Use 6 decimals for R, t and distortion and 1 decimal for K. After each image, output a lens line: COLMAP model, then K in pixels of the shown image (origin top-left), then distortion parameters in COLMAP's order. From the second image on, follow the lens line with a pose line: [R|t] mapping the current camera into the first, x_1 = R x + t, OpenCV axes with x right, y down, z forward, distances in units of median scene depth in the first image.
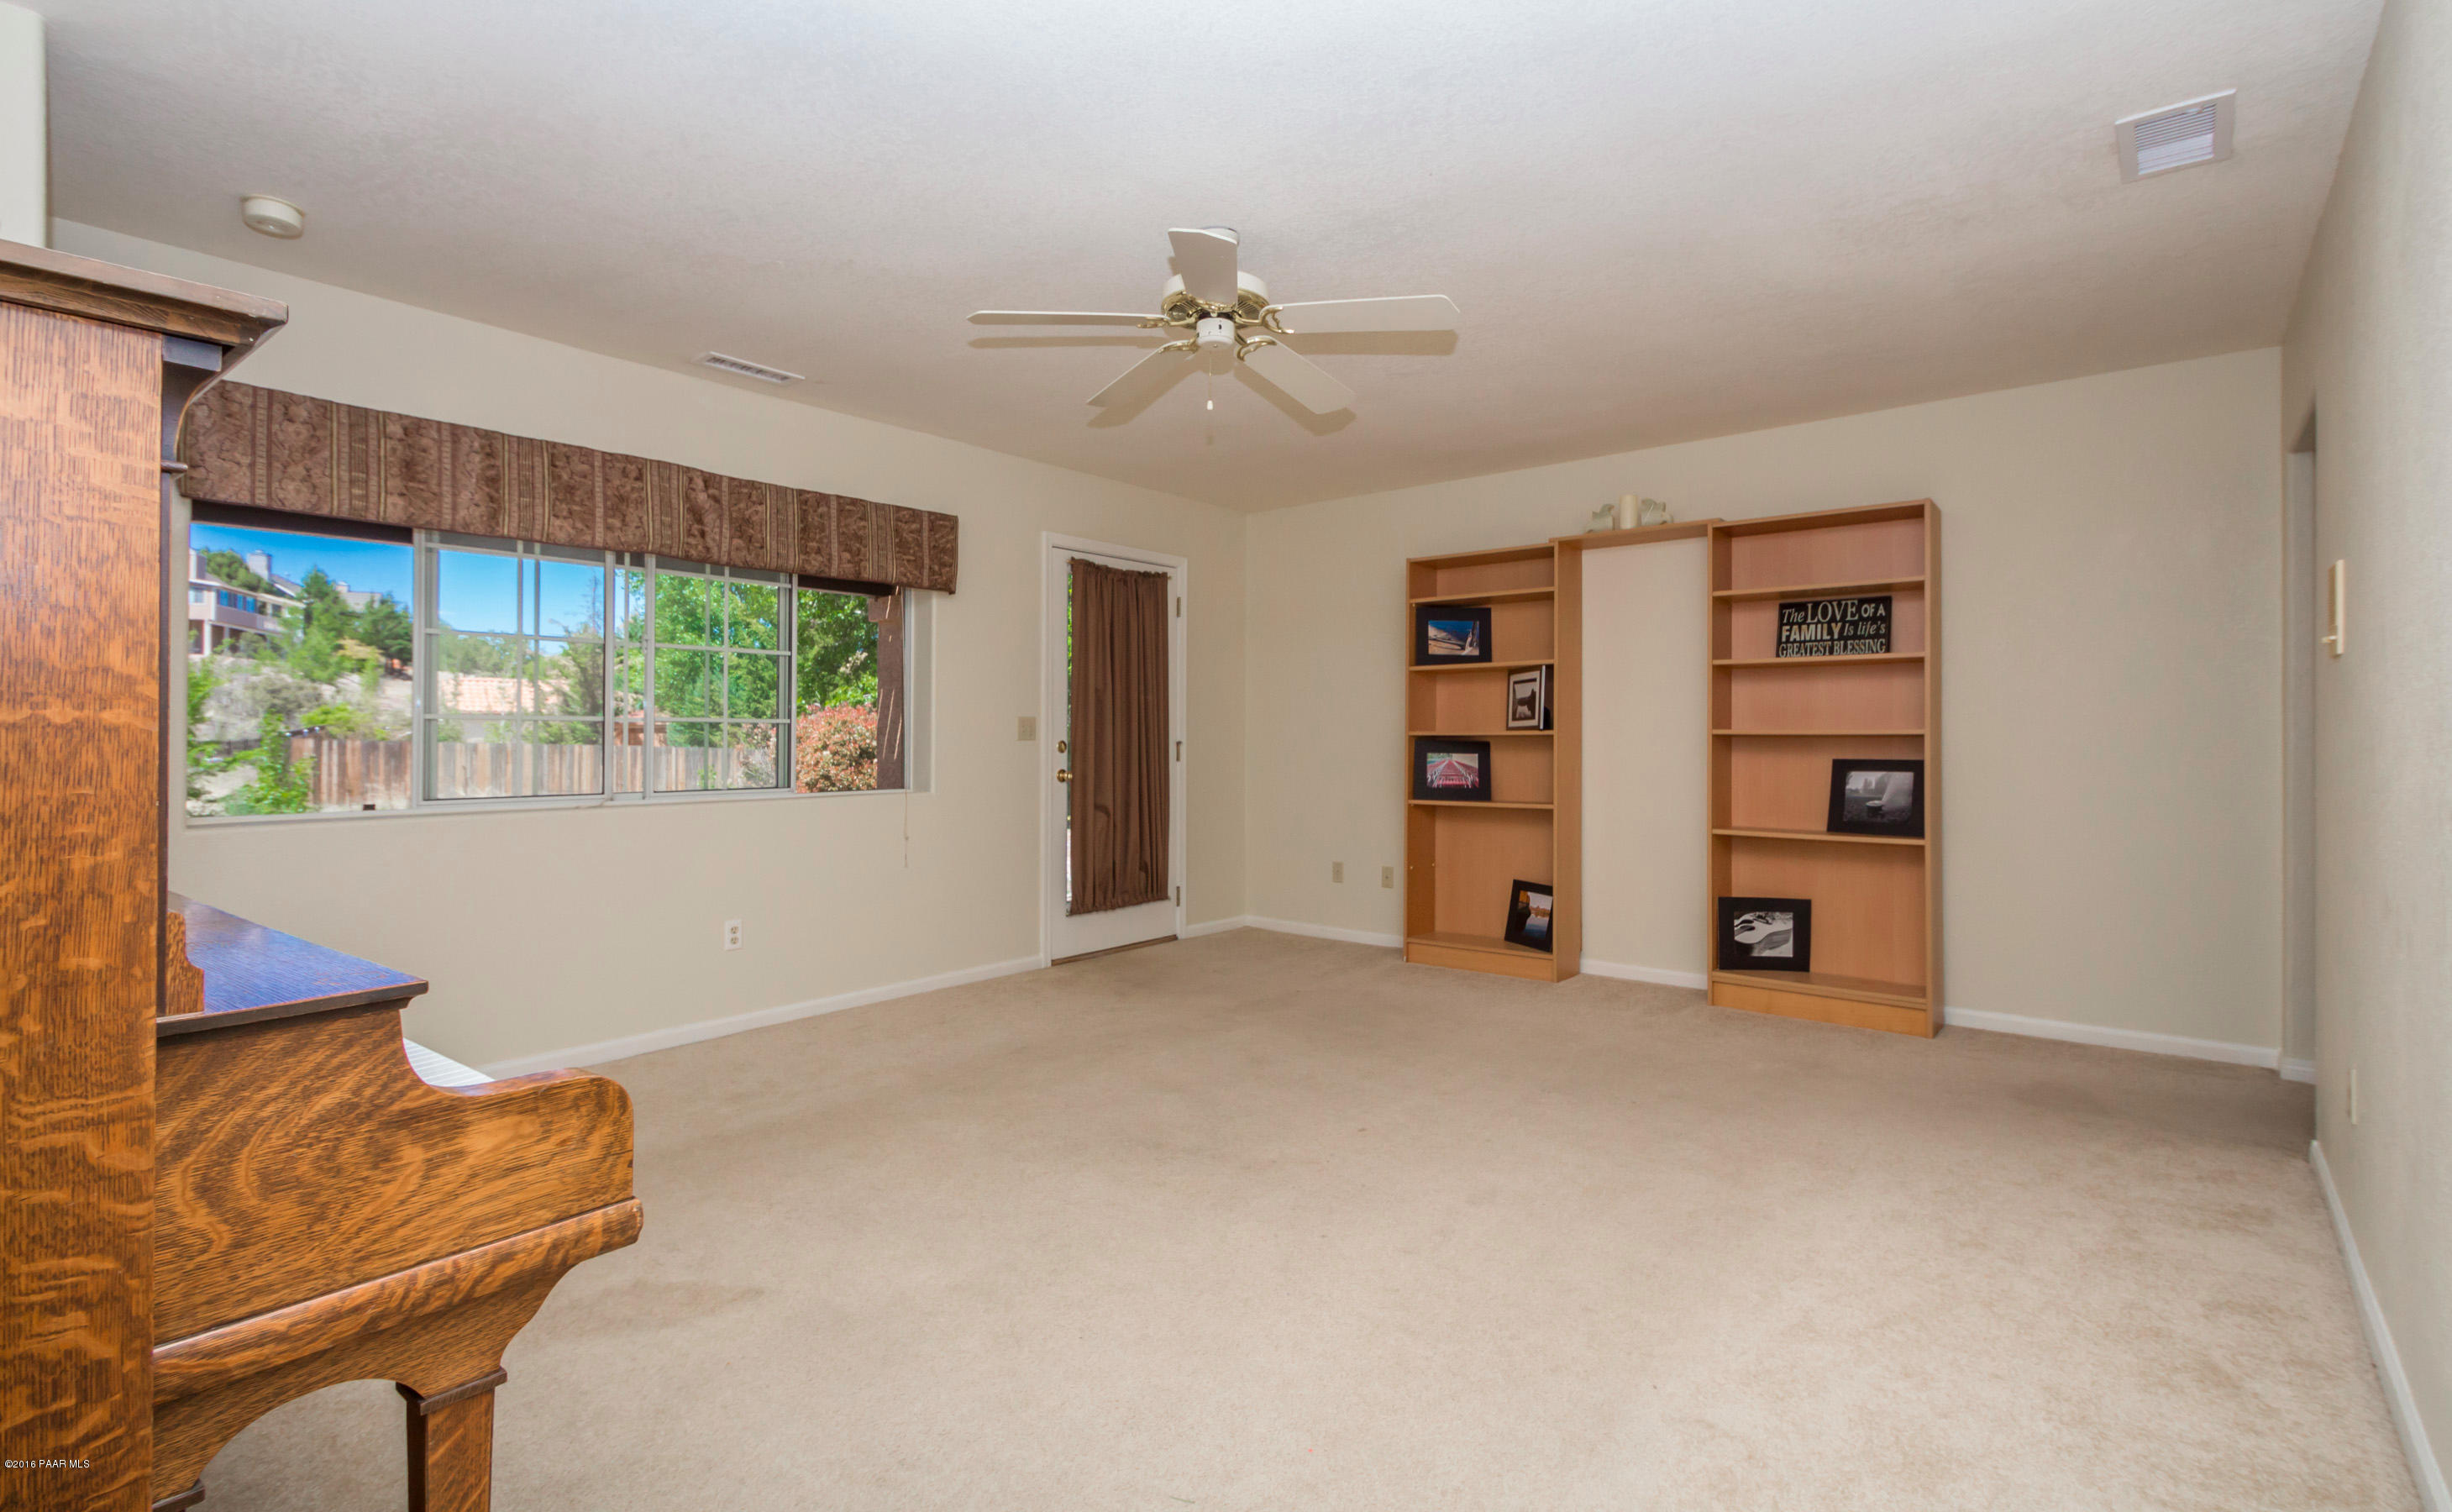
lens RADIAL K [[1166.1, 0, 1227.4], [0, 1166.1, 742.2], [0, 0, 1]] dist [0.000404, 0.000072]
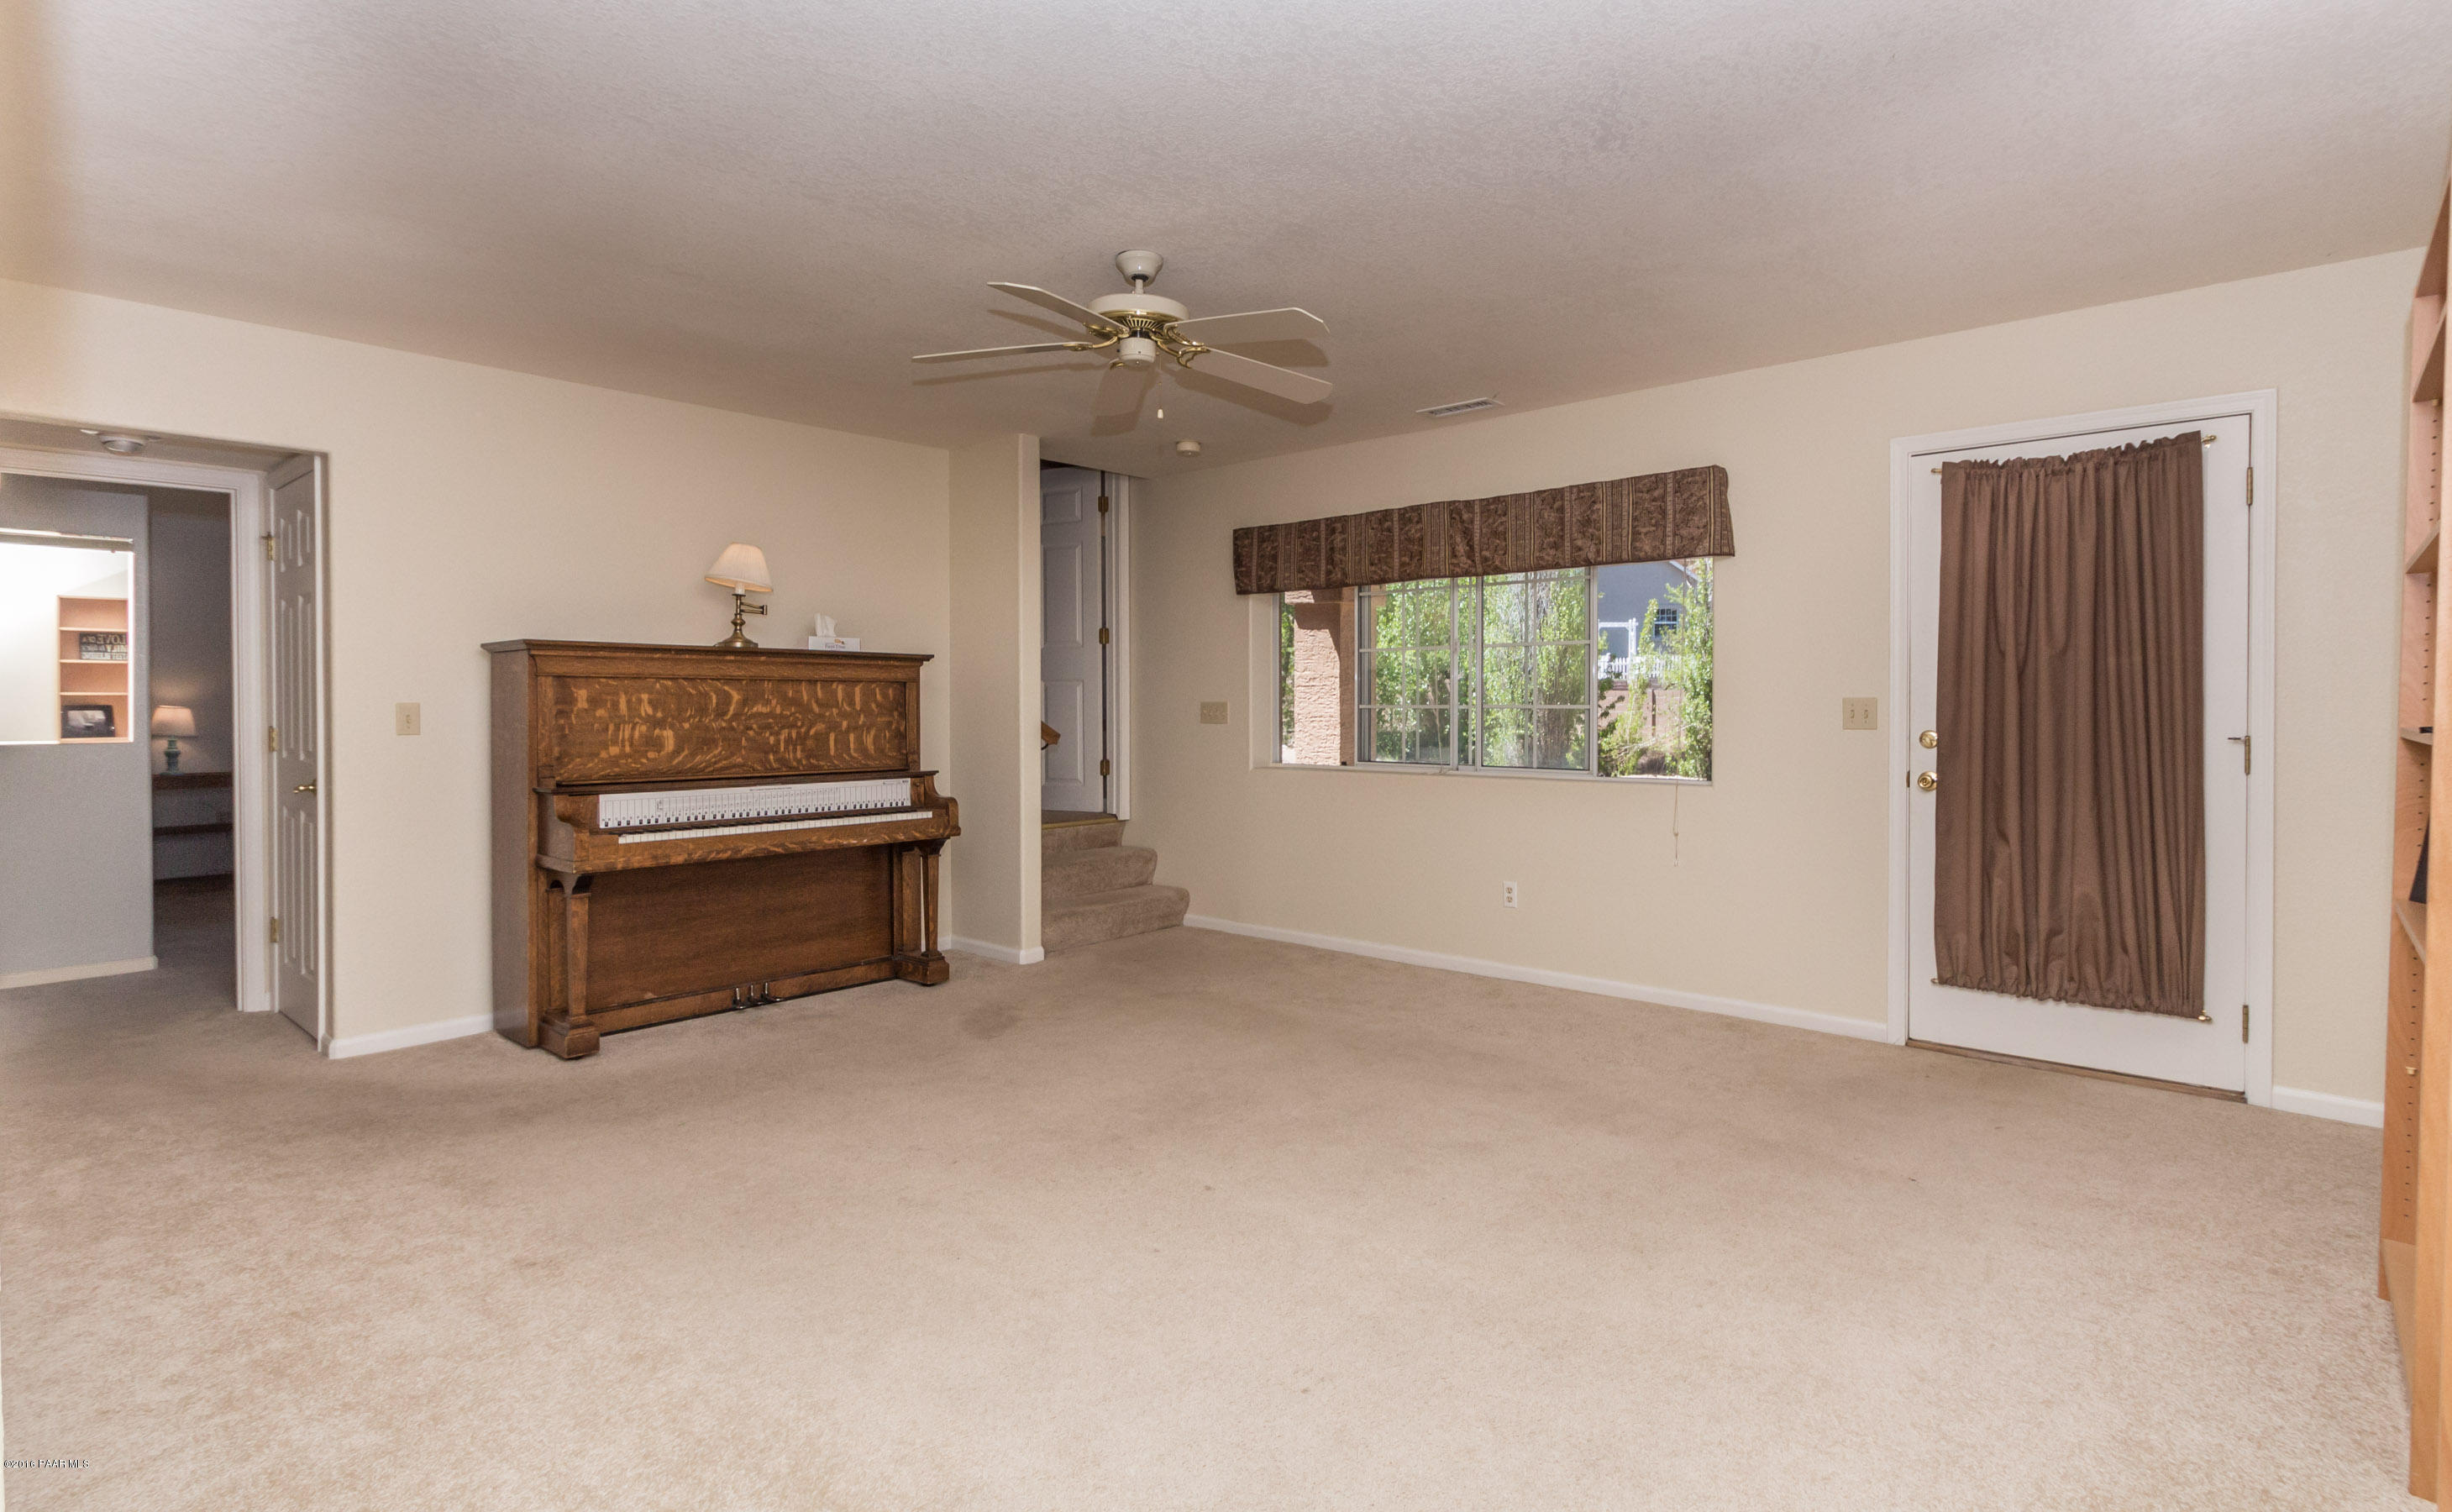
lens RADIAL K [[1166.1, 0, 1233.7], [0, 1166.1, 738.7], [0, 0, 1]] dist [0.000404, 0.000072]
pose [[-0.057608, 0.028528, -0.997932, 0.573717], [0.000744, 0.999593, 0.028532, -0.016705], [0.998339, 0.000901, -0.057605, 0.620348]]
